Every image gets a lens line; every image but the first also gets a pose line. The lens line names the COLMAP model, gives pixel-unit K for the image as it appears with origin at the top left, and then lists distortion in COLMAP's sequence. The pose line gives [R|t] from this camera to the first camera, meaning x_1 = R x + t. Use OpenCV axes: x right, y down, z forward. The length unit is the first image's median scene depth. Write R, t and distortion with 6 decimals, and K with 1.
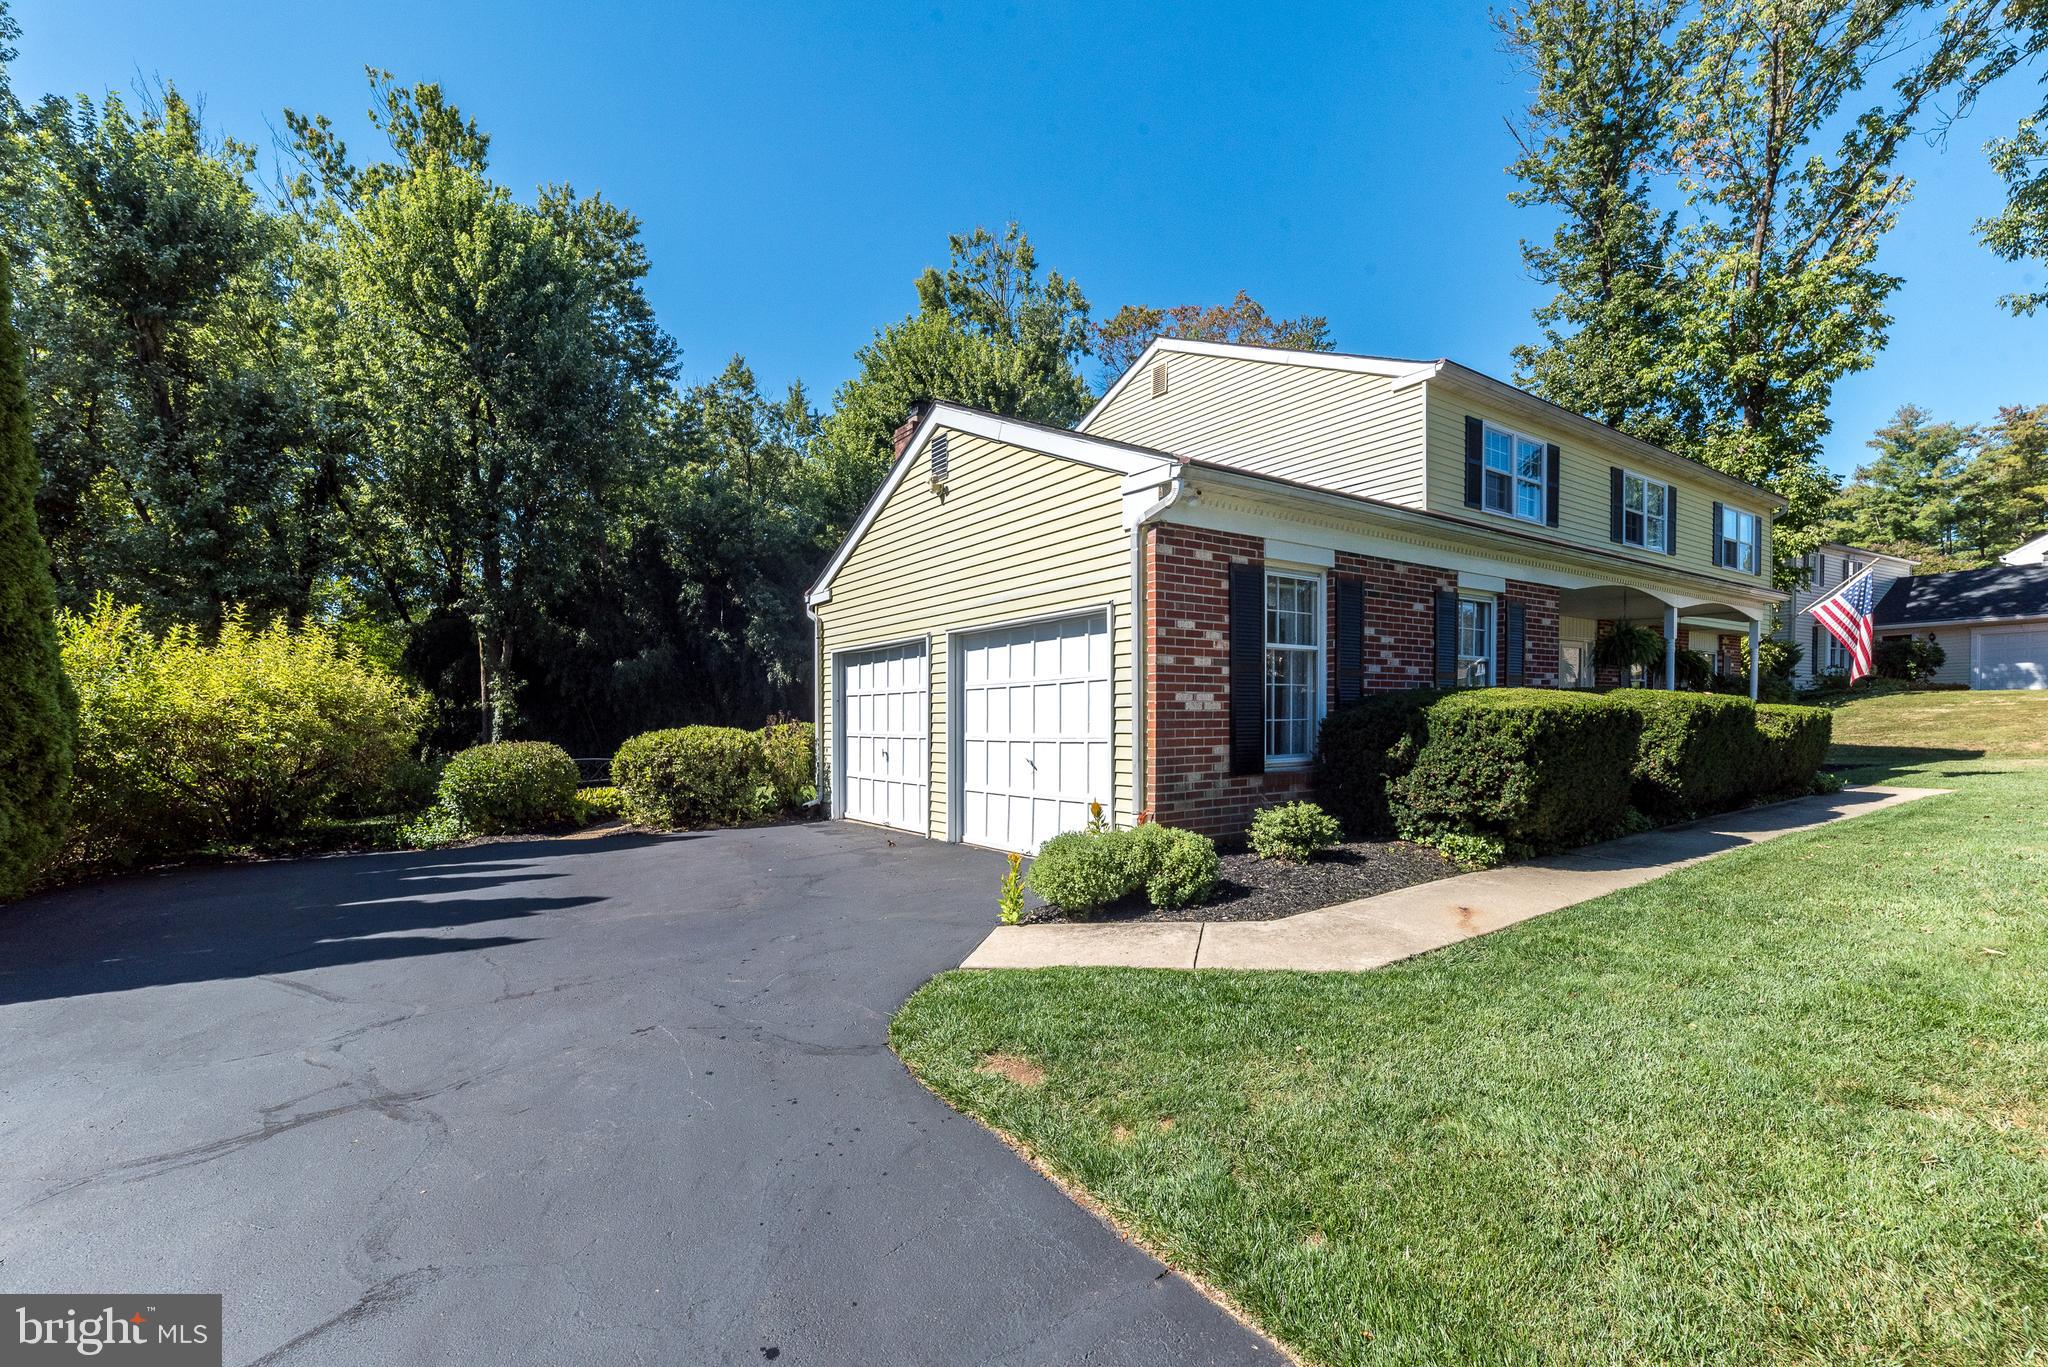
lens RADIAL K [[882.2, 0, 1022.7], [0, 882.2, 702.2], [0, 0, 1]] dist [0.005917, 0.000637]
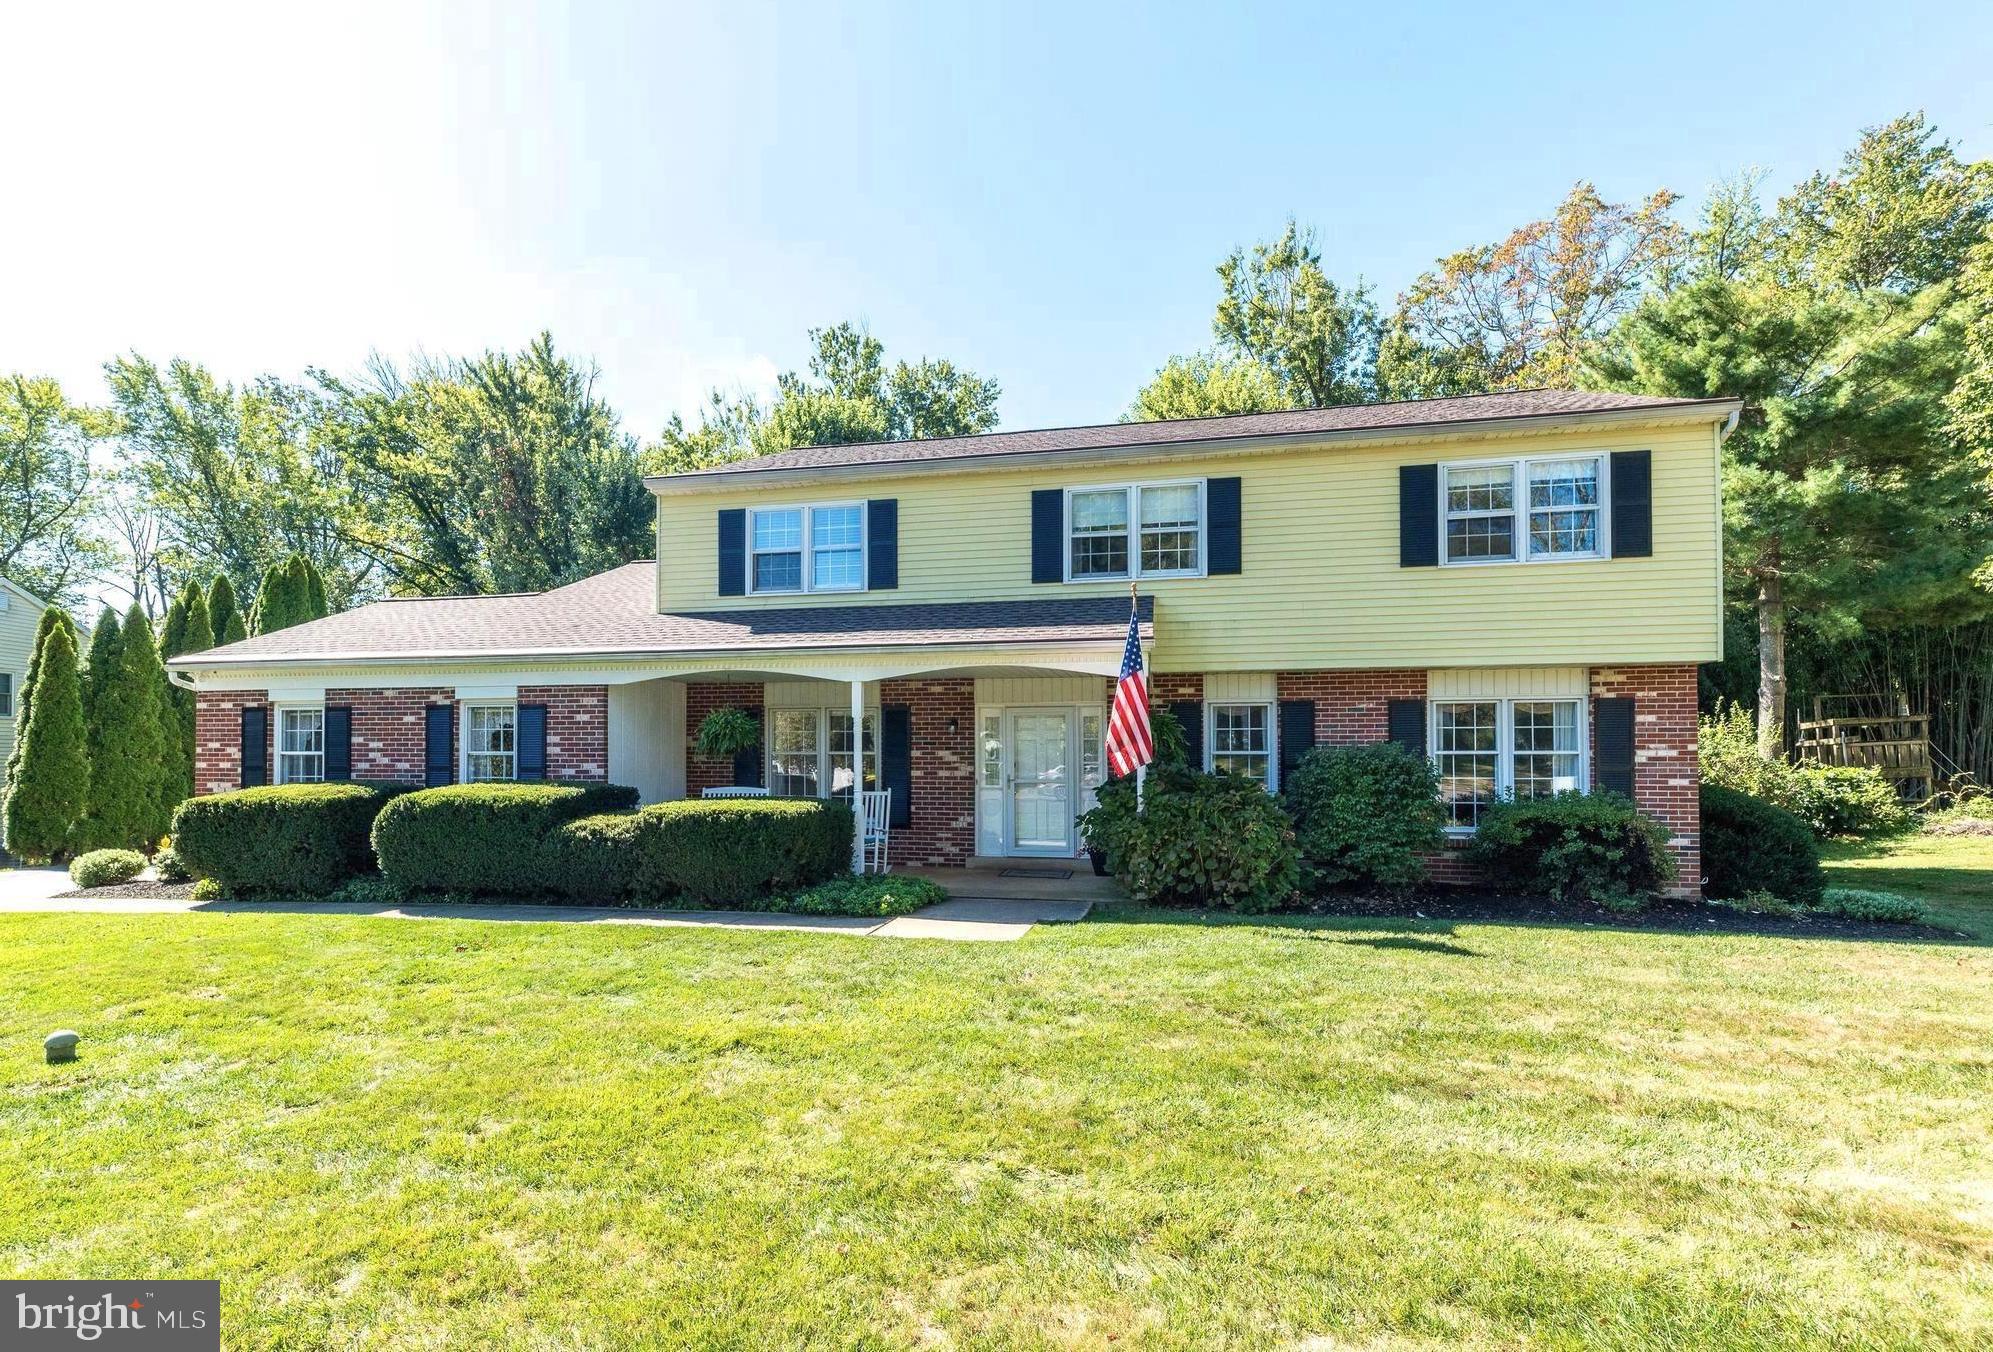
lens RADIAL K [[872.9, 0, 966.8], [0, 872.9, 722.9], [0, 0, 1]] dist [0.007842, -0.000519]
pose [[0.691291, -0.010854, -0.722494, 2.372832], [0.009921, 0.999936, -0.005529, -0.100571], [0.722508, -0.003345, 0.691355, 0.807194]]
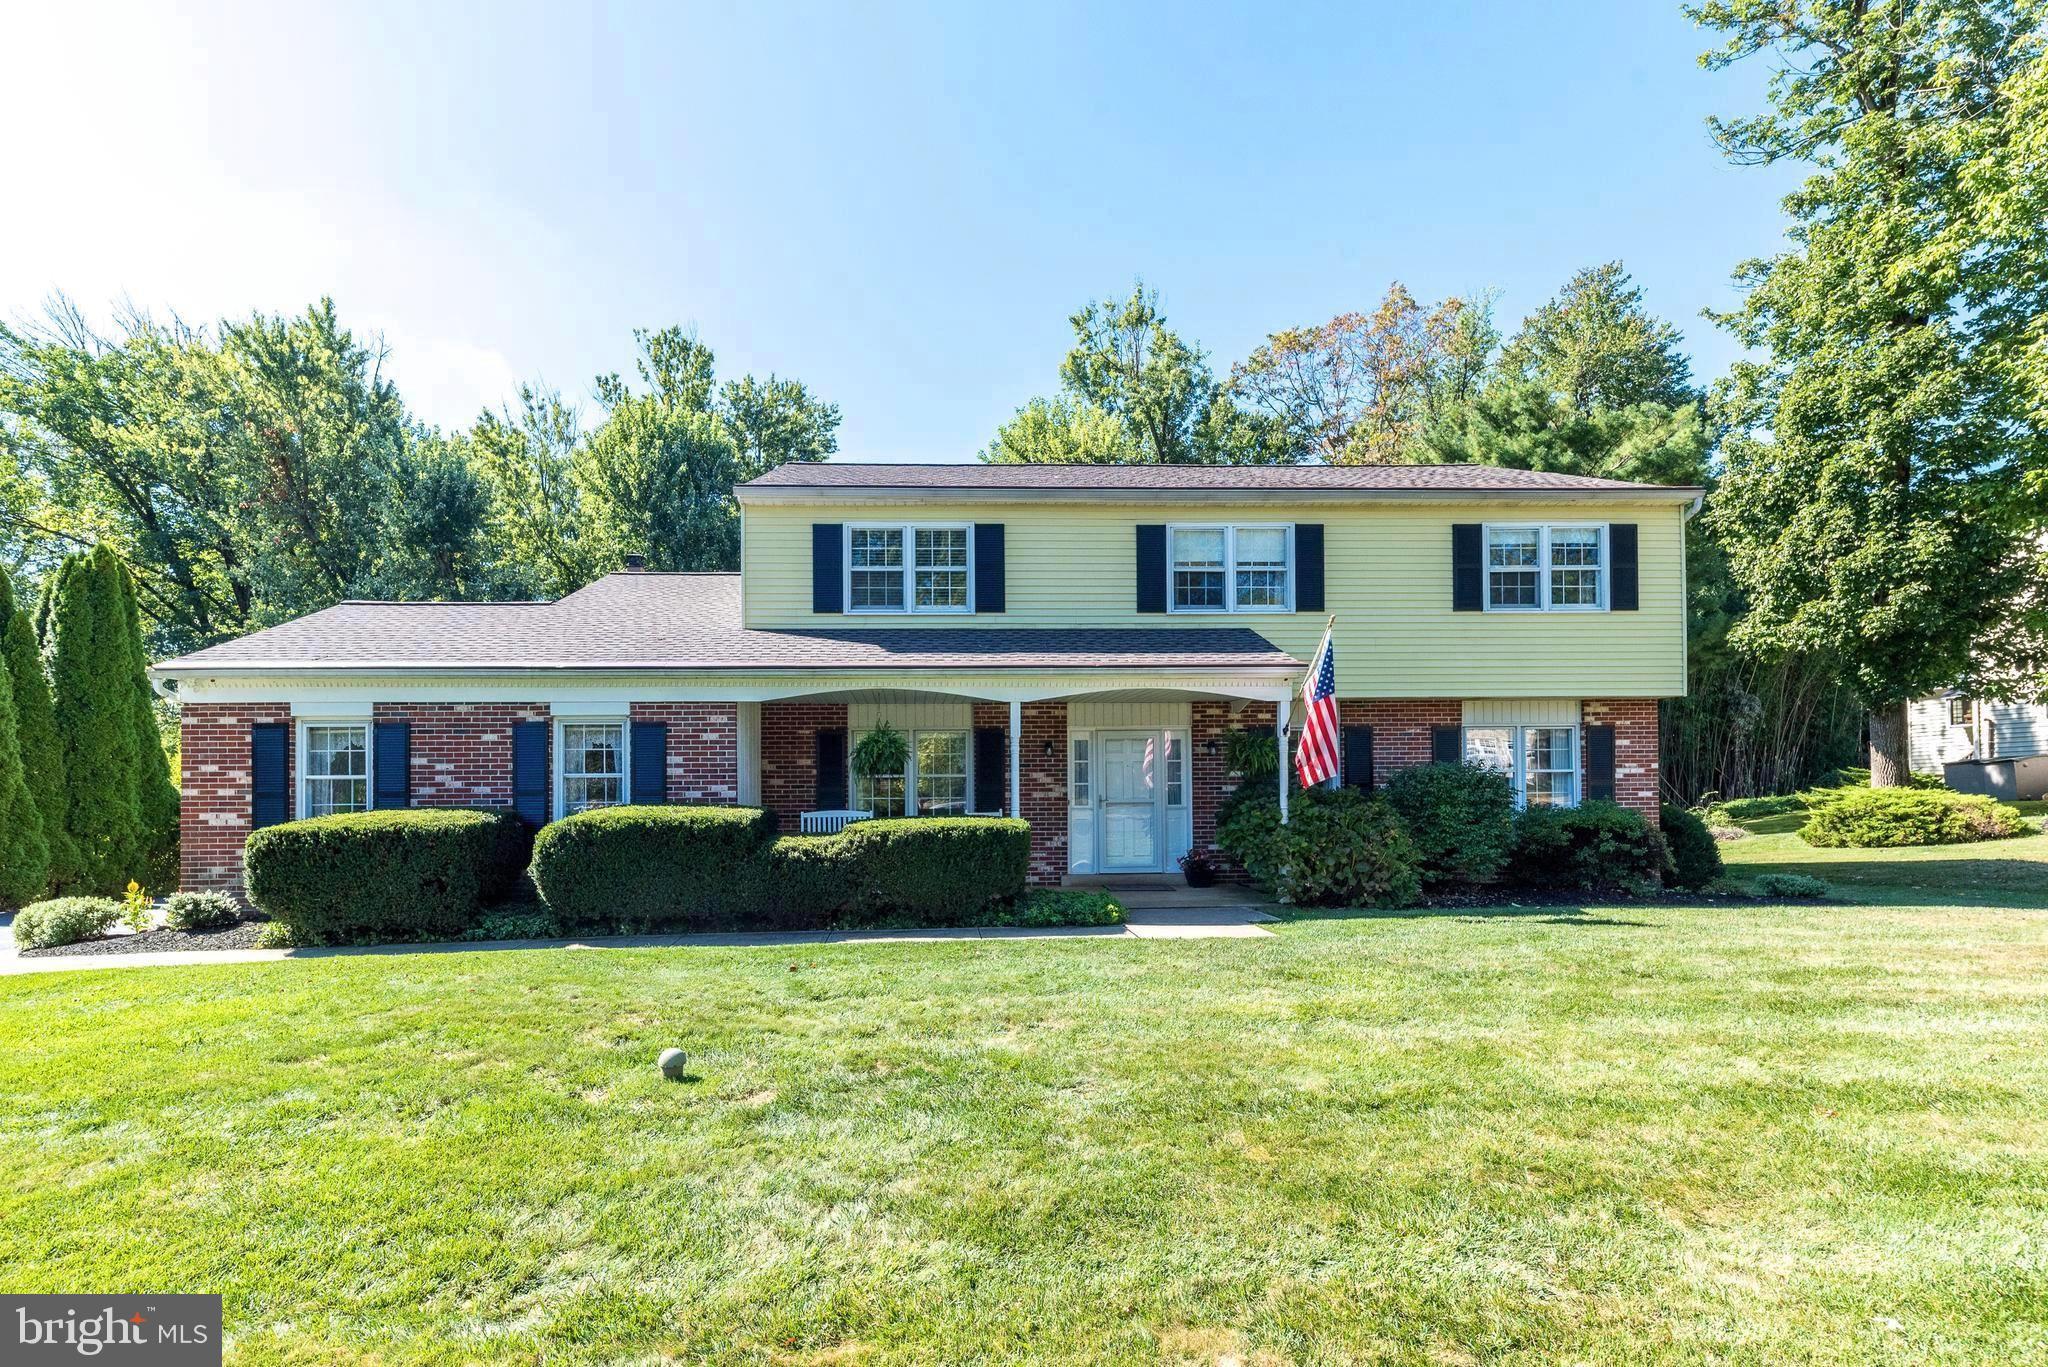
lens RADIAL K [[882.2, 0, 988.4], [0, 882.2, 766.4], [0, 0, 1]] dist [0.005917, 0.000637]
pose [[0.844297, -0.005476, -0.535848, 1.969042], [0.010439, 0.999926, 0.006229, -0.080429], [0.535774, -0.010853, 0.844291, 0.401611]]
